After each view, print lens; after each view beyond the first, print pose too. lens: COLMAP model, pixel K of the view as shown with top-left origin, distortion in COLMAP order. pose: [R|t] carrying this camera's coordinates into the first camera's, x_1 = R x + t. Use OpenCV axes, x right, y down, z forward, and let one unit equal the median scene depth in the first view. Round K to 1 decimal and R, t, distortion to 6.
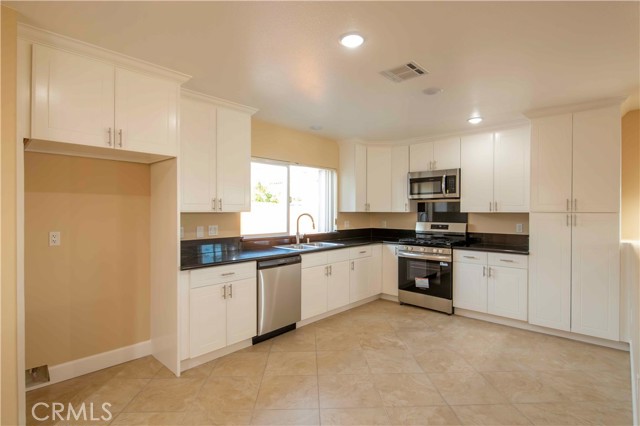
lens RADIAL K [[325.7, 0, 315.7], [0, 325.7, 223.2], [0, 0, 1]] dist [0.015022, -0.002662]
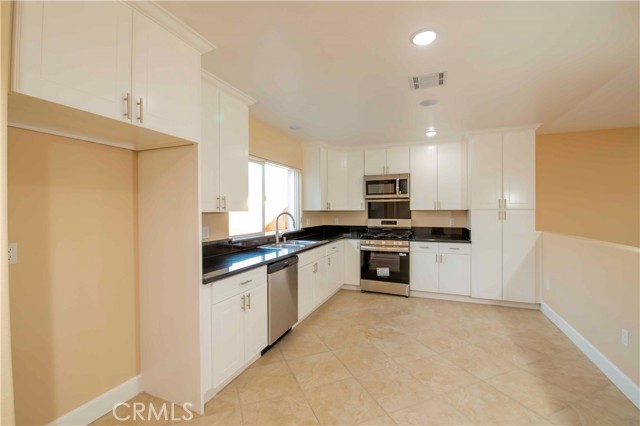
lens RADIAL K [[284.8, 0, 316.4], [0, 284.8, 219.5], [0, 0, 1]] dist [-0.001466, 0.000078]
pose [[0.935704, -0.019182, 0.352265, -0.260222], [0.020735, 0.999785, -0.000636, -0.005632], [-0.352177, 0.007899, 0.935900, 0.157364]]
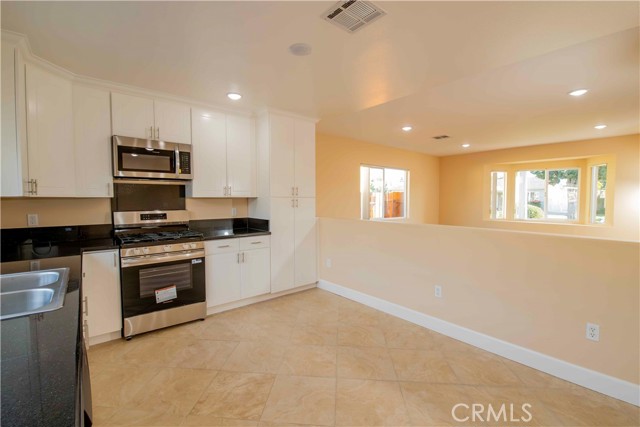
lens RADIAL K [[284.8, 0, 317.7], [0, 284.8, 213.9], [0, 0, 1]] dist [-0.001466, 0.000078]
pose [[0.111009, -0.055974, 0.992242, -0.273949], [0.038195, 0.997915, 0.052021, -0.017118], [-0.993085, 0.032124, 0.112916, 0.635102]]
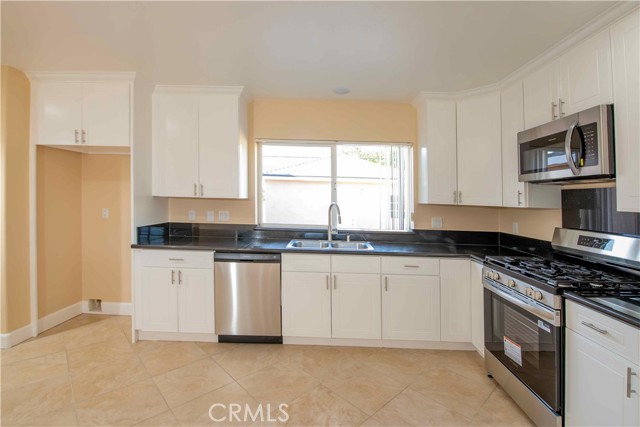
lens RADIAL K [[296.2, 0, 320.1], [0, 296.2, 202.4], [0, 0, 1]] dist [-0.014676, -0.002454]
pose [[0.673660, 0.027611, -0.738525, 0.488748], [-0.054997, 0.998404, -0.012839, -0.021041], [0.736992, 0.049266, 0.674104, 0.512237]]
